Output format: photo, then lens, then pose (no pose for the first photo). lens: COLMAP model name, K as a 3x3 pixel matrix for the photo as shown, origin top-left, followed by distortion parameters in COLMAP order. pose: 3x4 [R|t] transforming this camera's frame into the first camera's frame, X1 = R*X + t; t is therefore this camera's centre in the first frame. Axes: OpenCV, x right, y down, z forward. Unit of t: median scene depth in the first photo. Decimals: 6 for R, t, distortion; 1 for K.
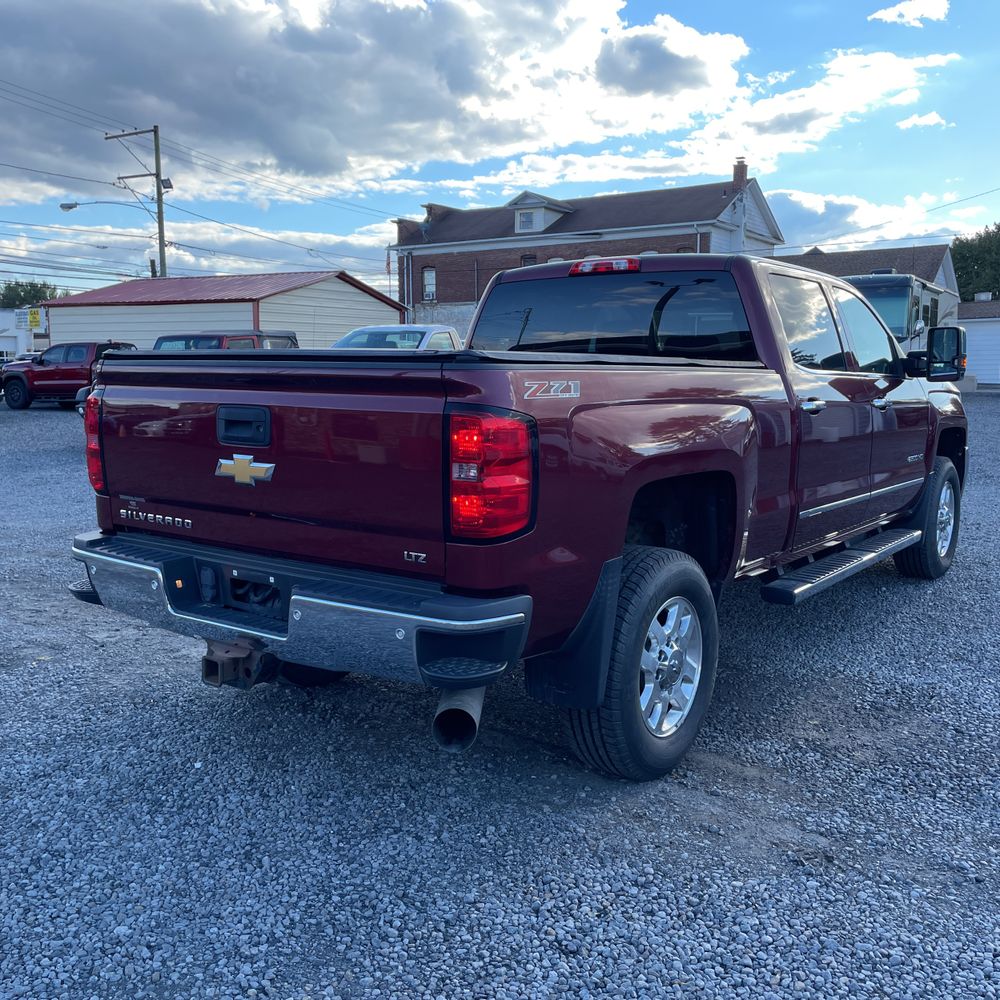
lens RADIAL K [[1008.0, 0, 500.2], [0, 1008.0, 495.7], [0, 0, 1]] dist [0.080761, -0.098567]
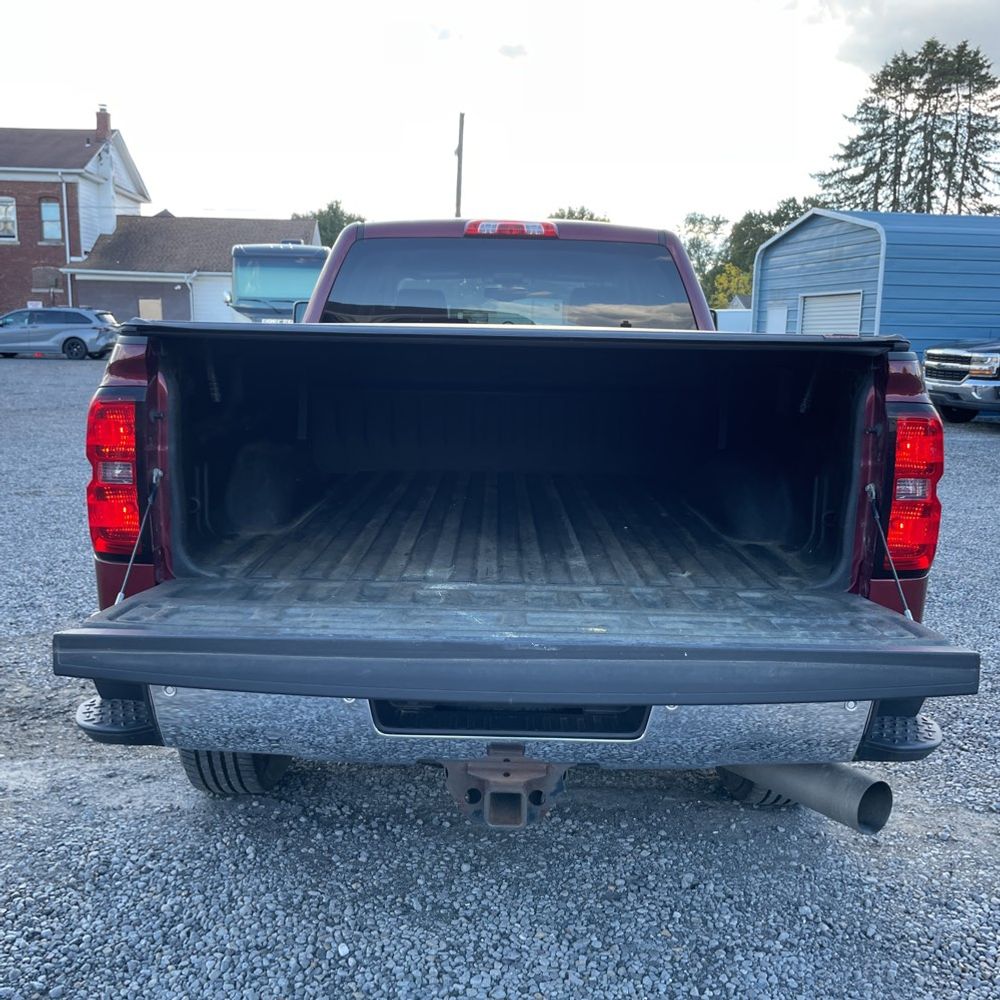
lens RADIAL K [[1010.0, 0, 500.0], [0, 1010.0, 500.0], [0, 0, 1]] dist [0.076466, -0.095459]
pose [[0.810500, -0.081076, 0.580101, -0.595764], [0.059576, 0.996649, 0.056056, -0.062077], [-0.582702, -0.010874, 0.812613, 0.412821]]
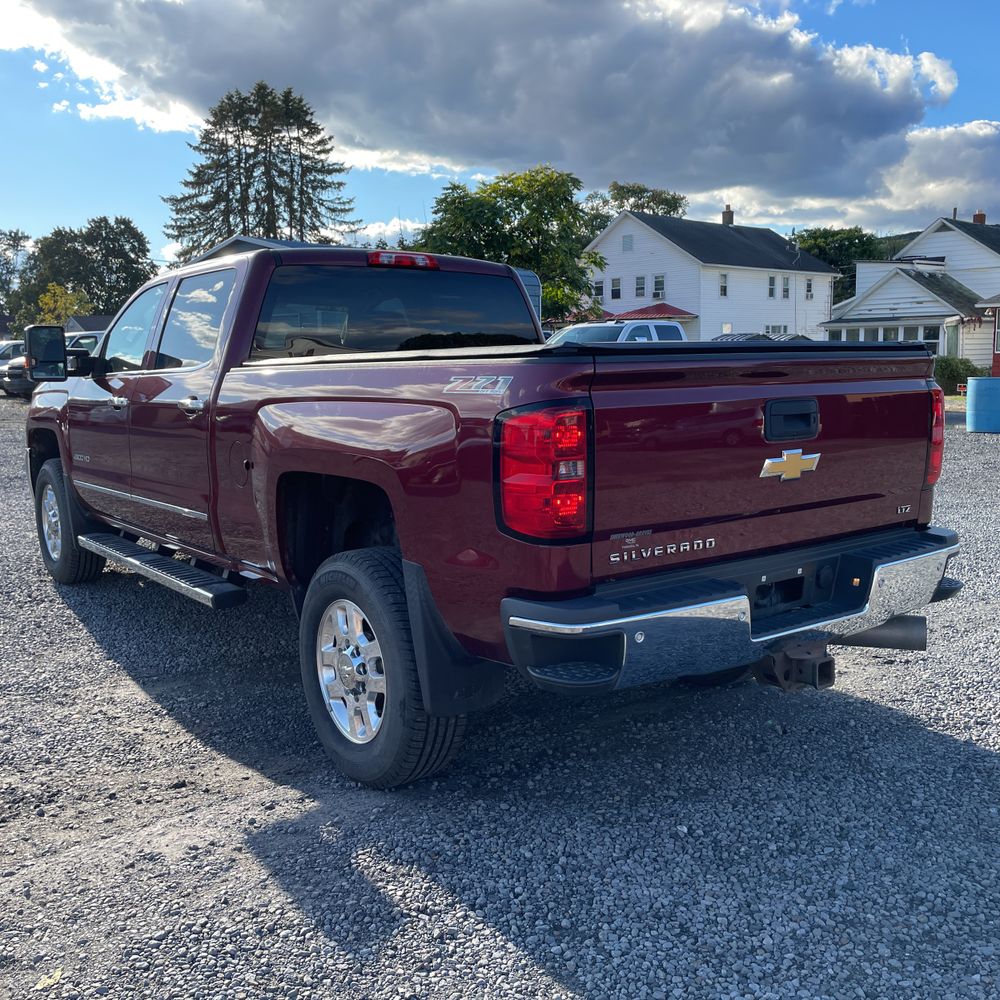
lens RADIAL K [[1004.6, 0, 500.0], [0, 1004.6, 500.0], [0, 0, 1]] dist [0.092199, -0.145808]
pose [[0.294042, -0.139689, 0.945530, -1.141619], [0.138972, 0.984998, 0.102302, -0.118823], [-0.945635, 0.101321, 0.309044, 0.881522]]
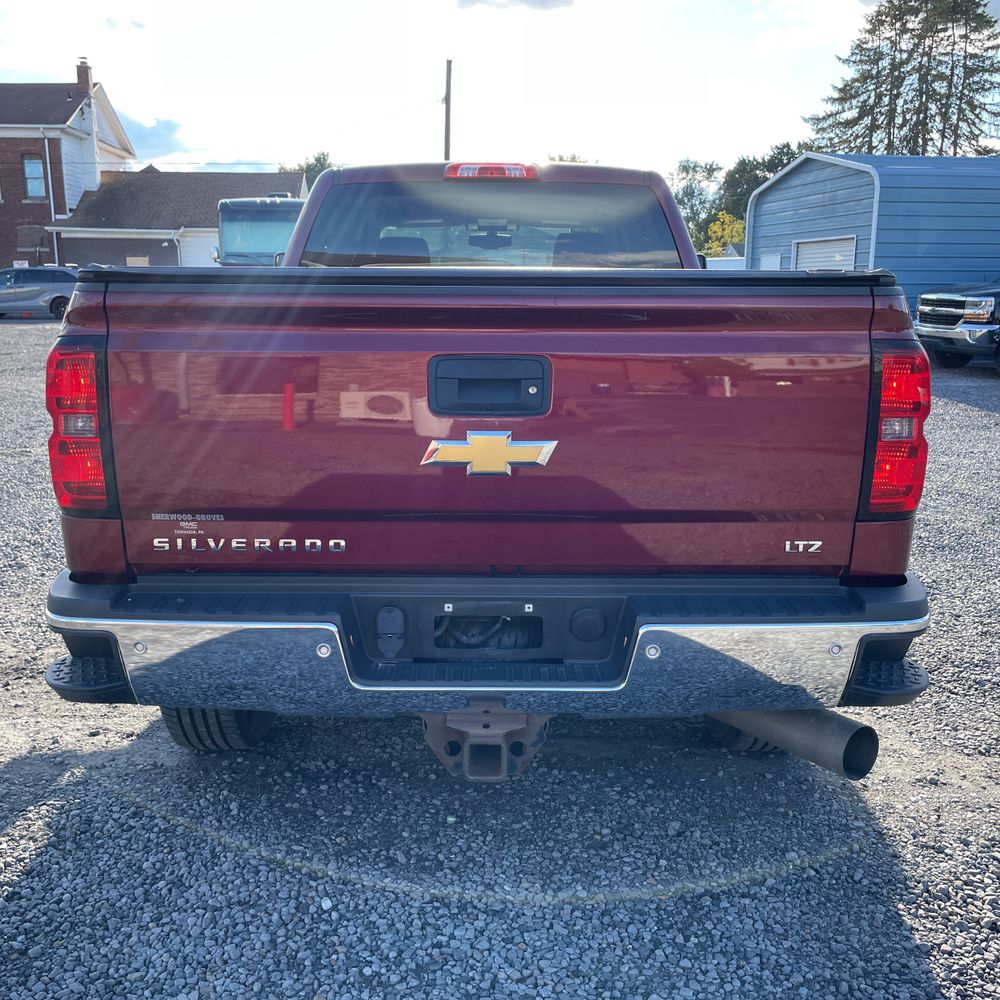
lens RADIAL K [[1008.0, 0, 500.2], [0, 1008.0, 495.7], [0, 0, 1]] dist [0.080761, -0.098567]
pose [[0.806635, -0.117858, 0.579179, -0.575300], [0.075733, 0.992450, 0.096480, -0.055345], [-0.586177, -0.033961, 0.809471, 0.420135]]
